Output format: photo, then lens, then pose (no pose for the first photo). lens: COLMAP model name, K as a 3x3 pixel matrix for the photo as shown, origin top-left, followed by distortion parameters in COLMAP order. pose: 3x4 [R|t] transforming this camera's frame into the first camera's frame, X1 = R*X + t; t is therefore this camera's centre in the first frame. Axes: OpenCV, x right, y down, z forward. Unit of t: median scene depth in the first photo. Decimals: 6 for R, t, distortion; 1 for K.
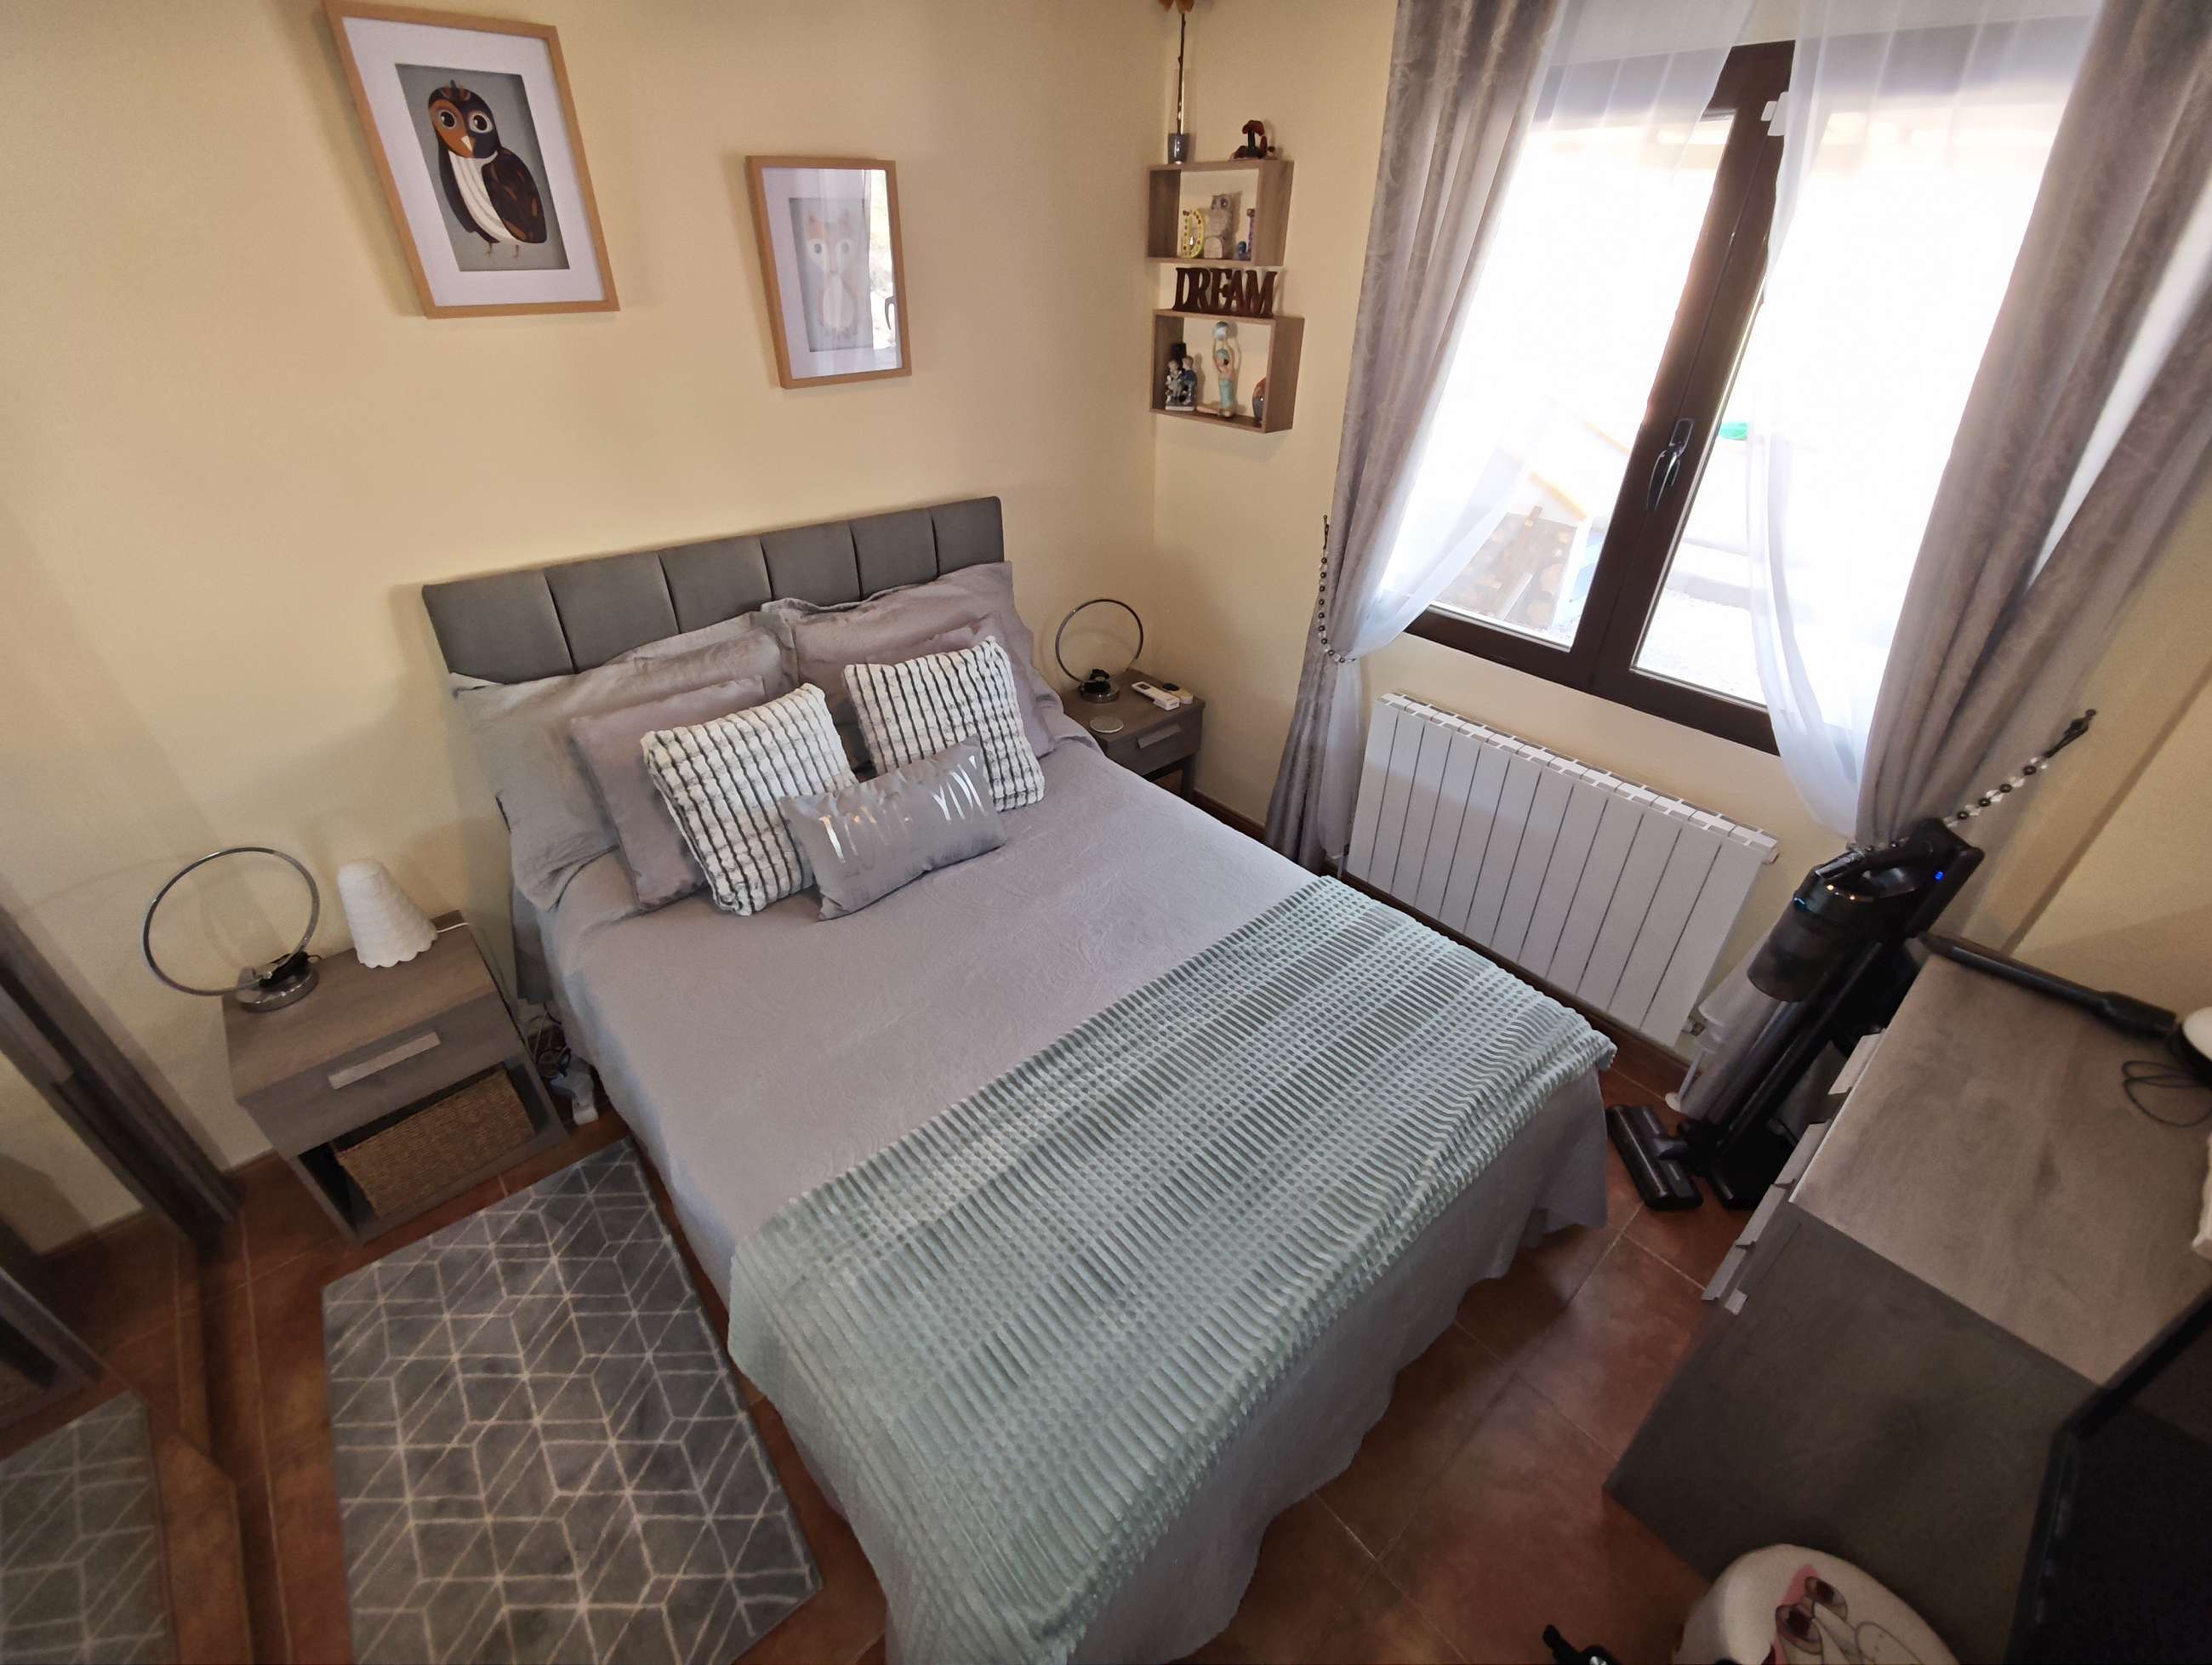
lens RADIAL K [[928.0, 0, 1104.9], [0, 928.0, 840.0], [0, 0, 1]] dist [-0.006085, 0.003457]
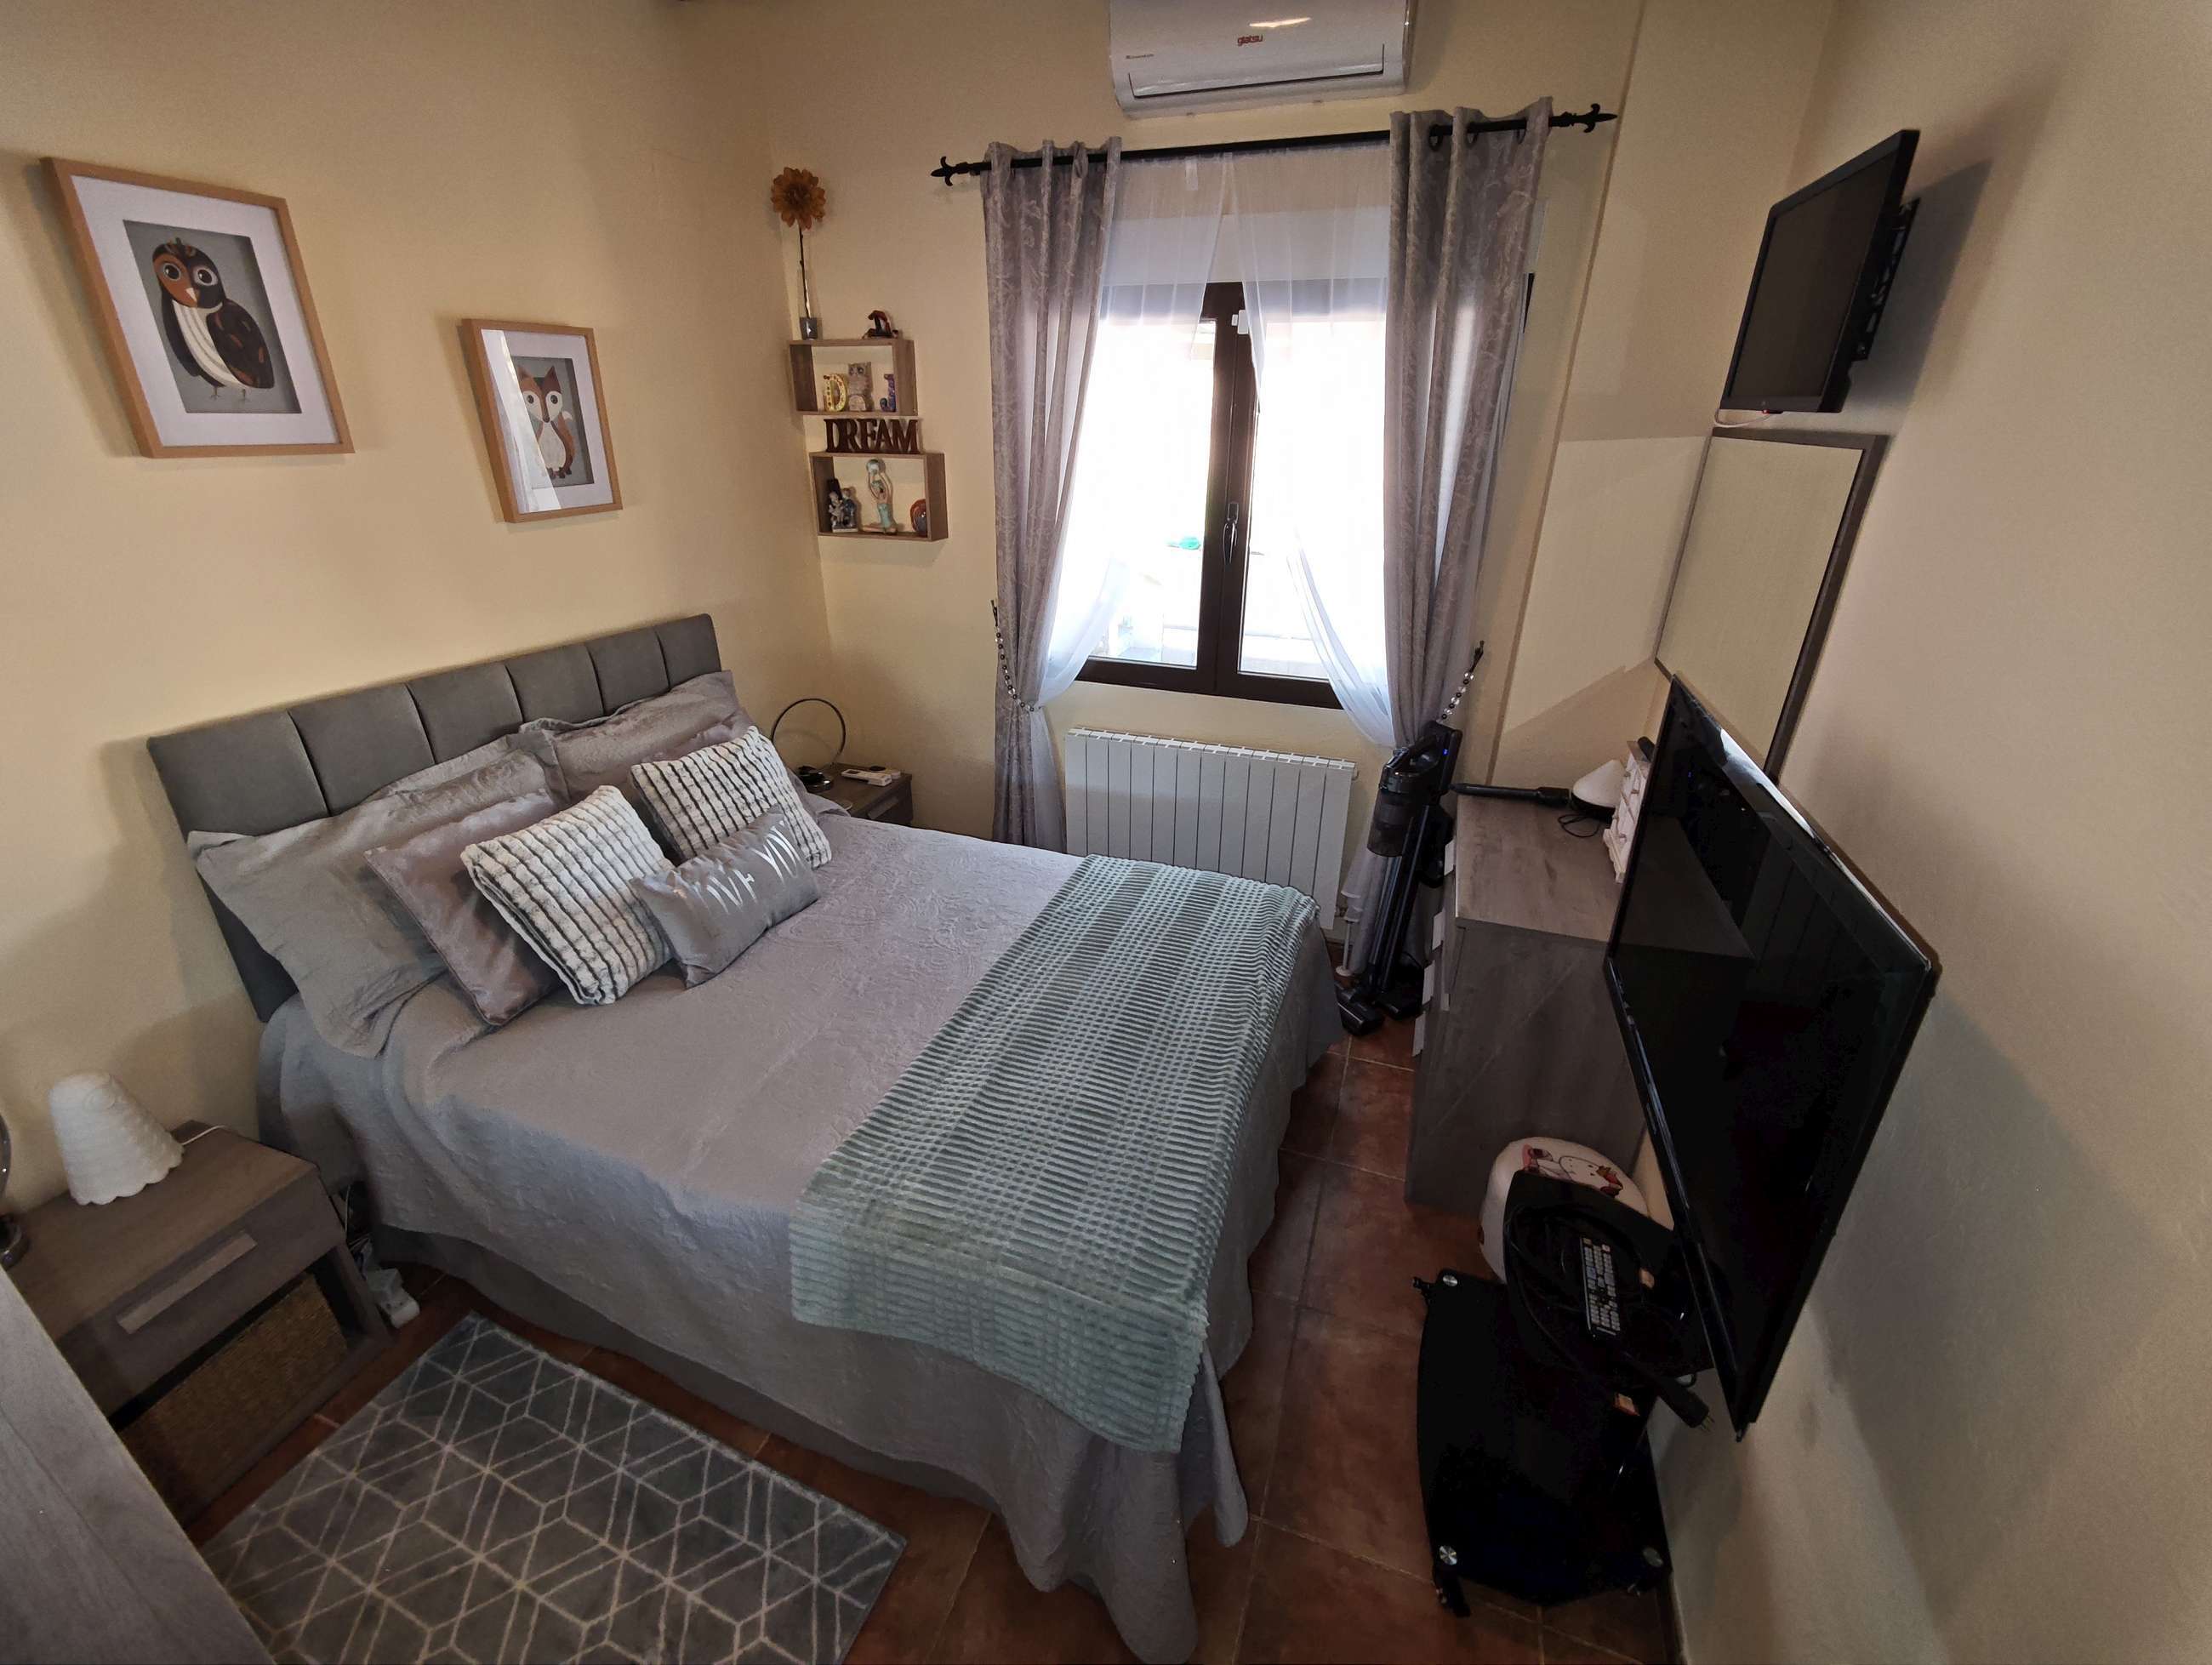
lens RADIAL K [[928.0, 0, 1108.7], [0, 928.0, 846.8], [0, 0, 1]] dist [-0.006085, 0.003457]
pose [[0.872383, -0.209002, 0.441888, -0.325671], [0.268878, 0.960115, -0.076712, 0.142469], [-0.408230, 0.185737, 0.893784, -0.165180]]
